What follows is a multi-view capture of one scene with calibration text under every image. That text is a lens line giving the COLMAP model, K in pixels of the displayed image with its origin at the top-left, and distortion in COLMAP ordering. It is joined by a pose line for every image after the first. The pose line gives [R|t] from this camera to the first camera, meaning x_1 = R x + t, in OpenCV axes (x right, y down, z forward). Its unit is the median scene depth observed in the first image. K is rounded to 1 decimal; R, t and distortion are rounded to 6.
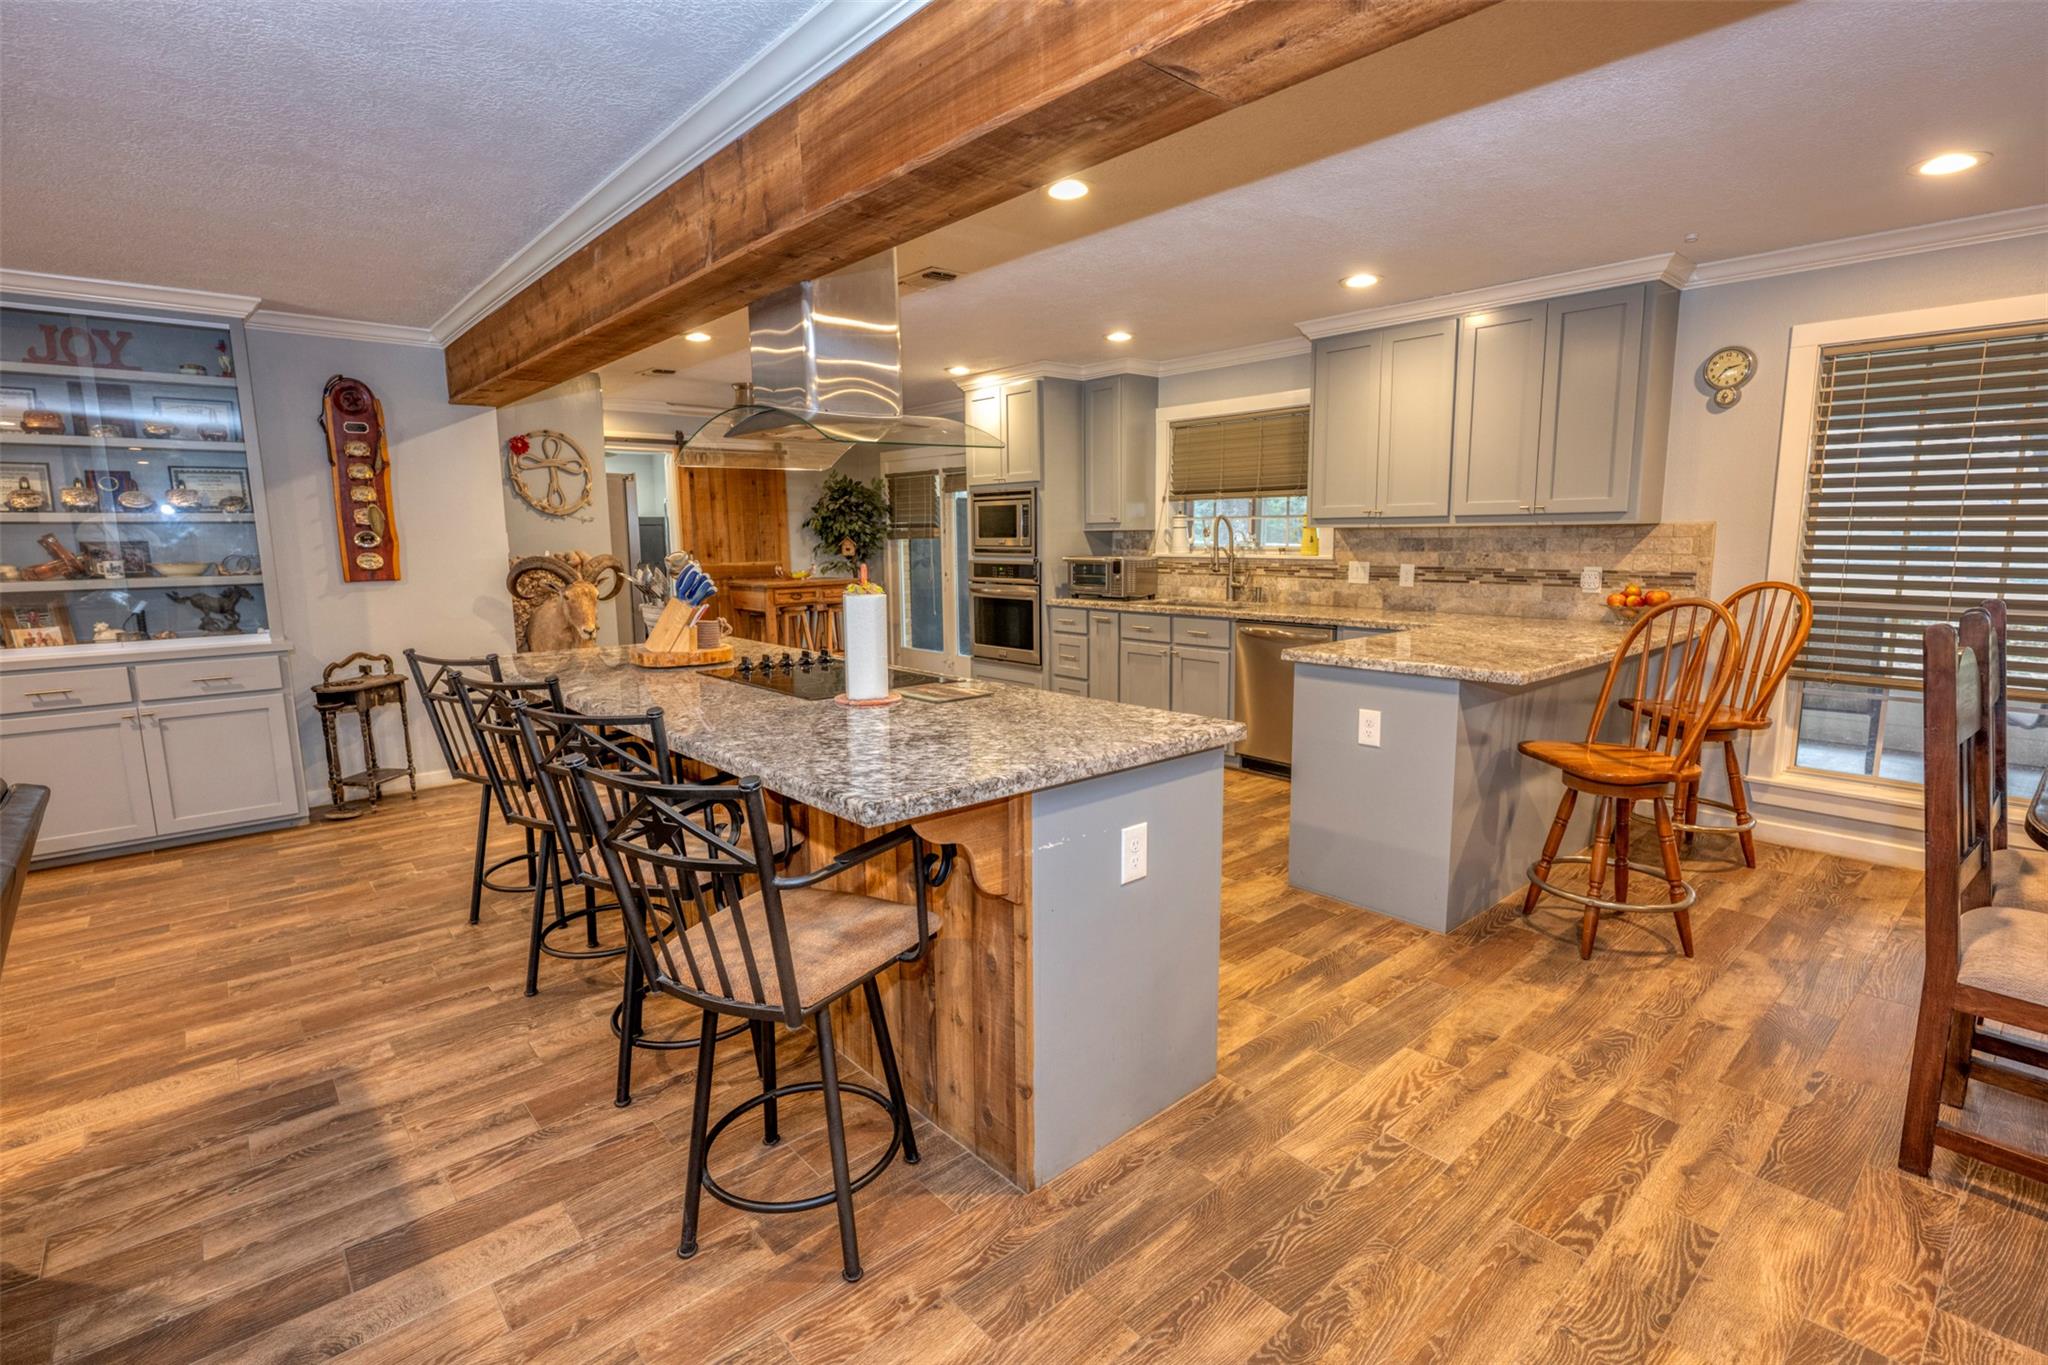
lens RADIAL K [[957.0, 0, 1023.5], [0, 957.0, 681.4], [0, 0, 1]] dist [0.002751, -0.001324]
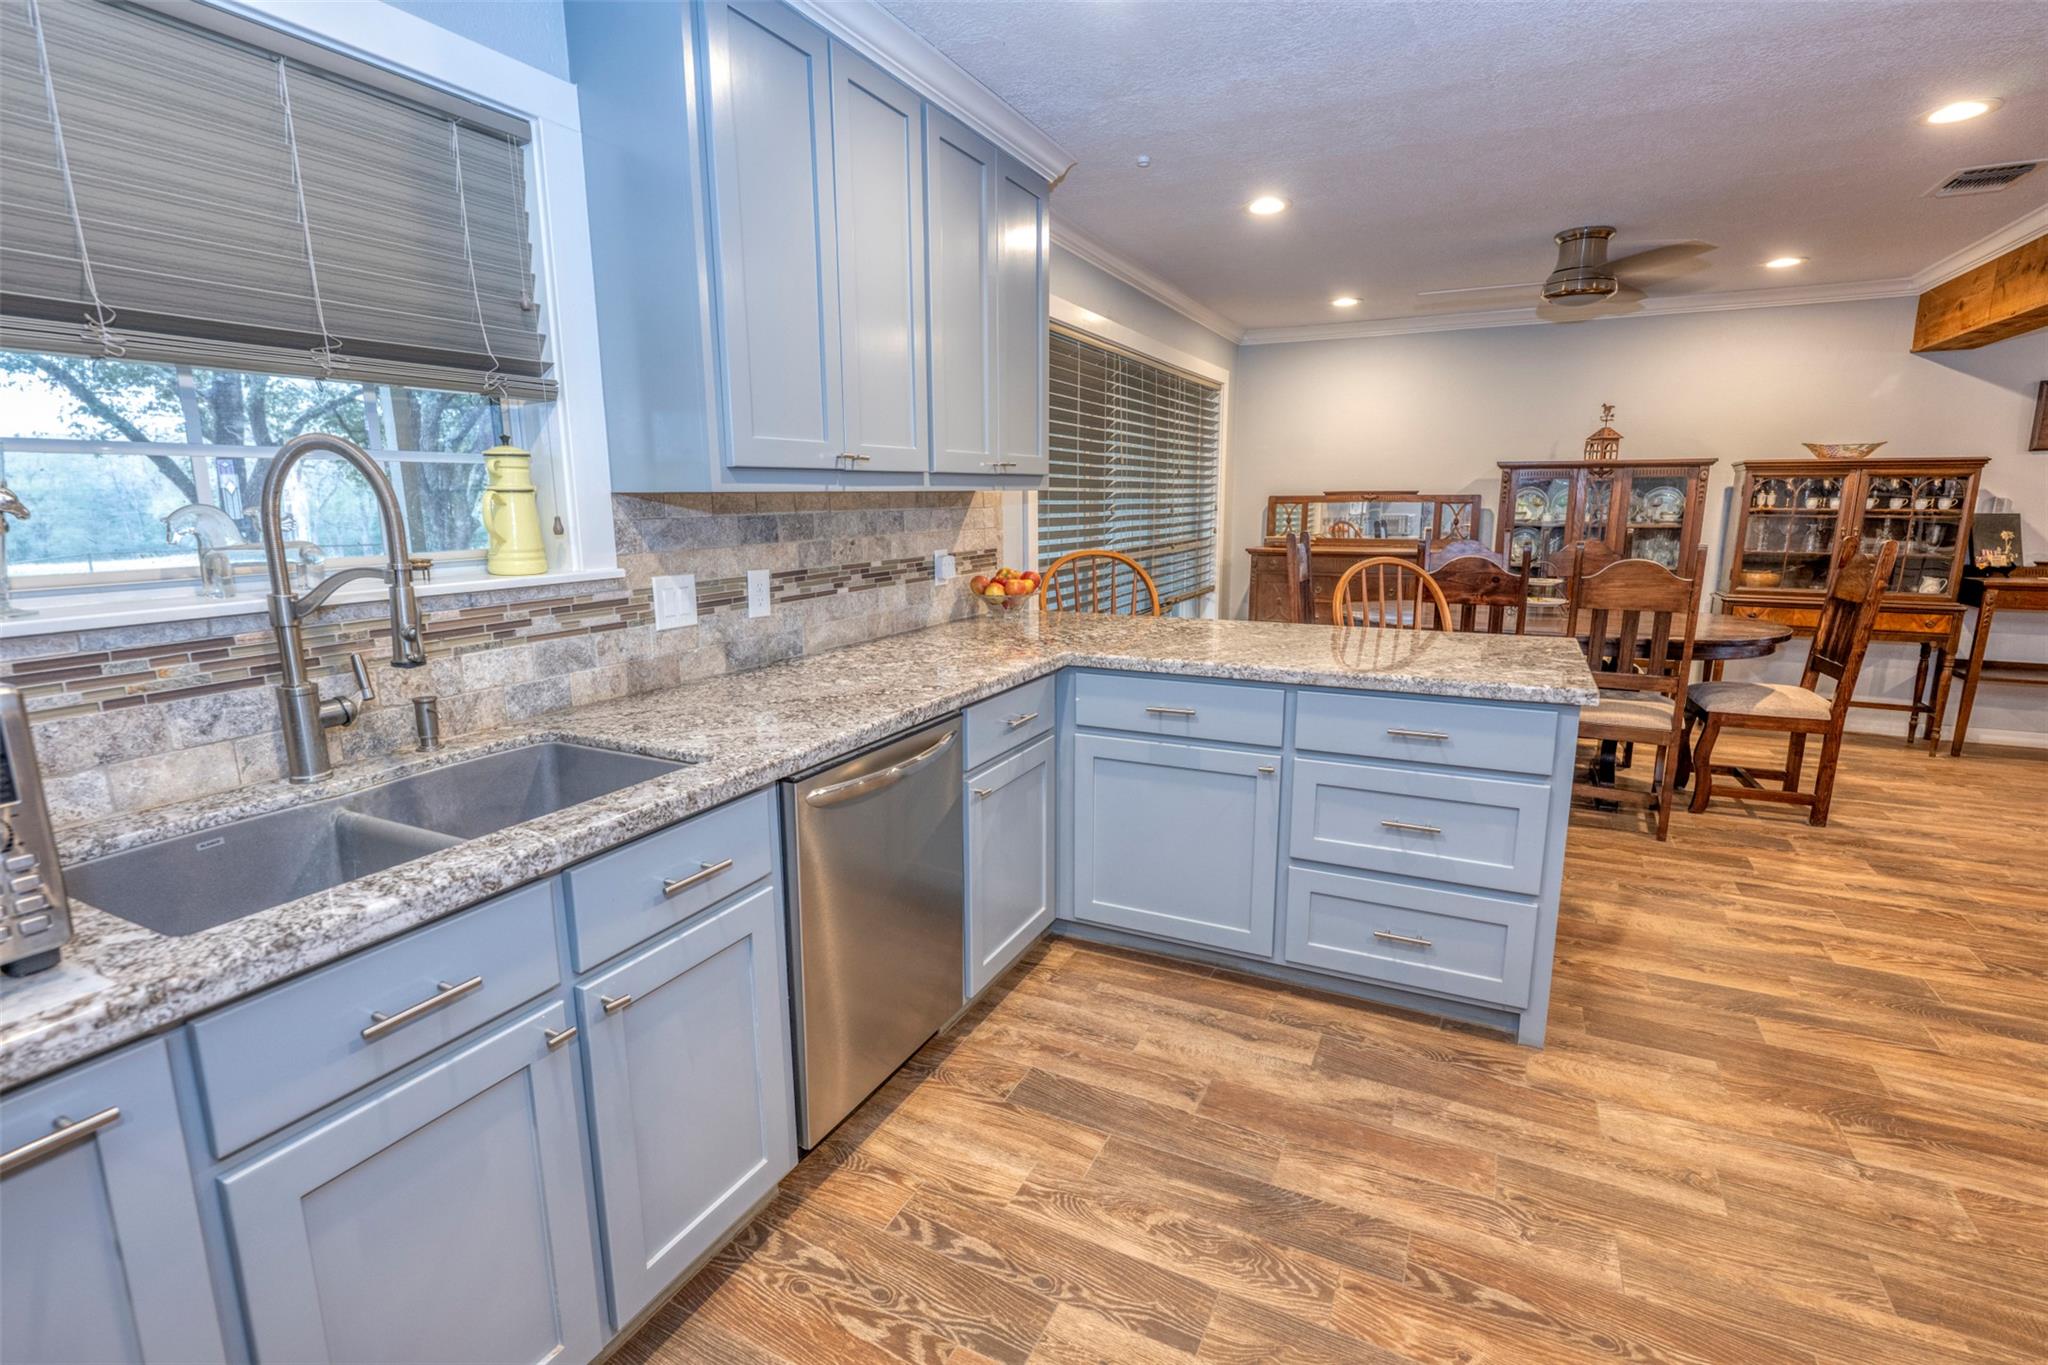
lens RADIAL K [[957.0, 0, 1022.6], [0, 957.0, 679.7], [0, 0, 1]] dist [0.002751, -0.001324]
pose [[-0.376755, -0.165397, 0.911427, -0.035782], [0.153226, 0.959248, 0.237413, -0.060367], [-0.913552, 0.229101, -0.336059, 0.388399]]
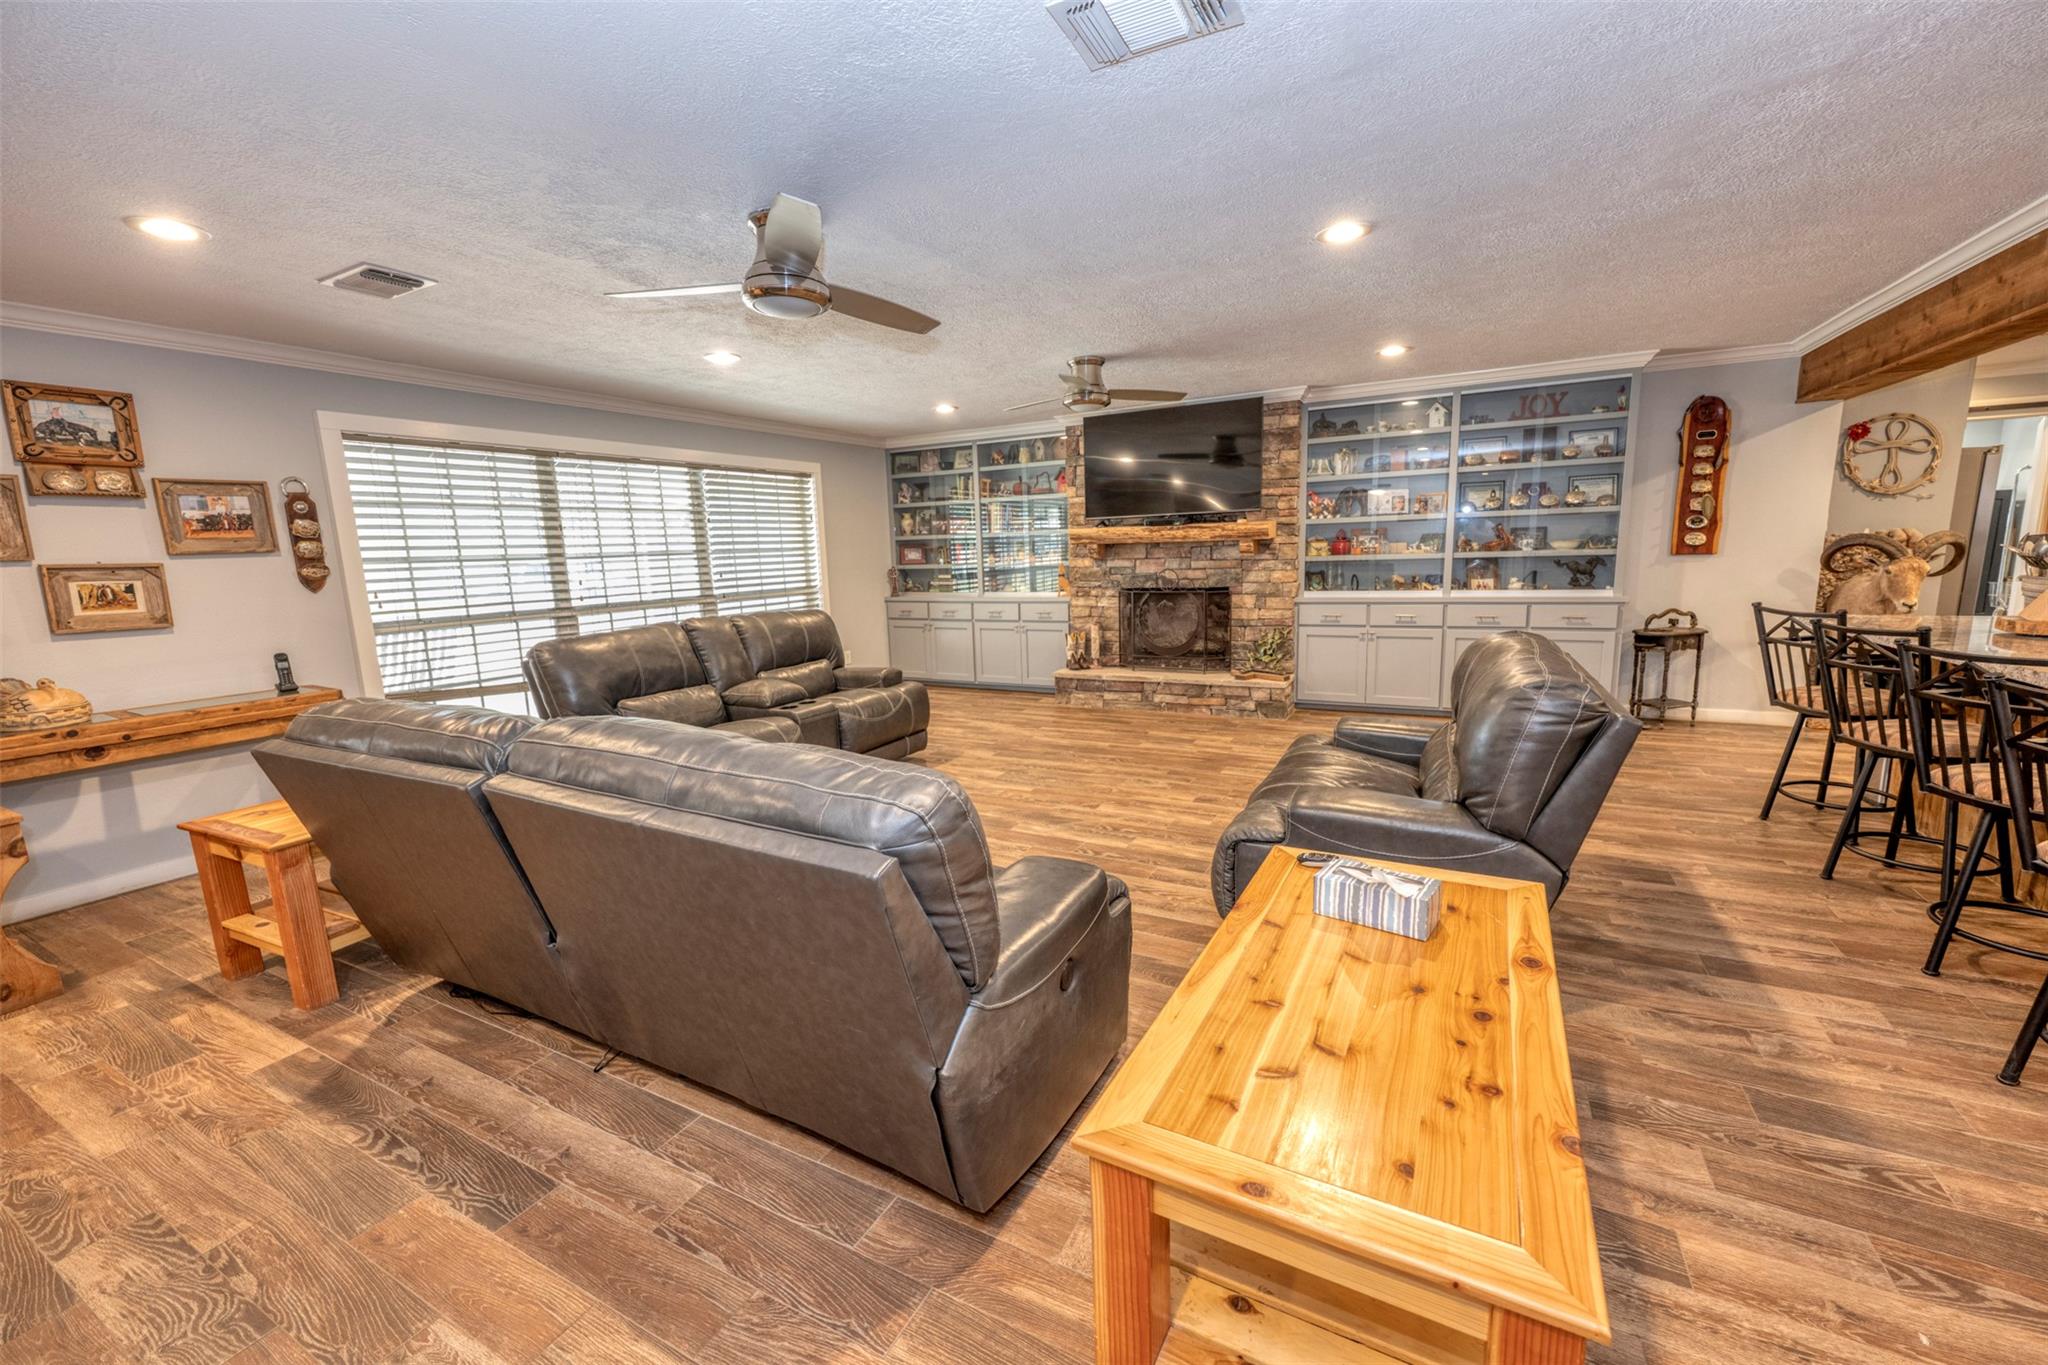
lens RADIAL K [[806.9, 0, 1023.9], [0, 806.9, 681.0], [0, 0, 1]] dist [-0.001187, -0.000118]
pose [[0.352681, 0.154011, -0.922983, 0.036950], [-0.115089, 0.986013, 0.120552, 0.042792], [0.928639, 0.063709, 0.365473, -0.263108]]
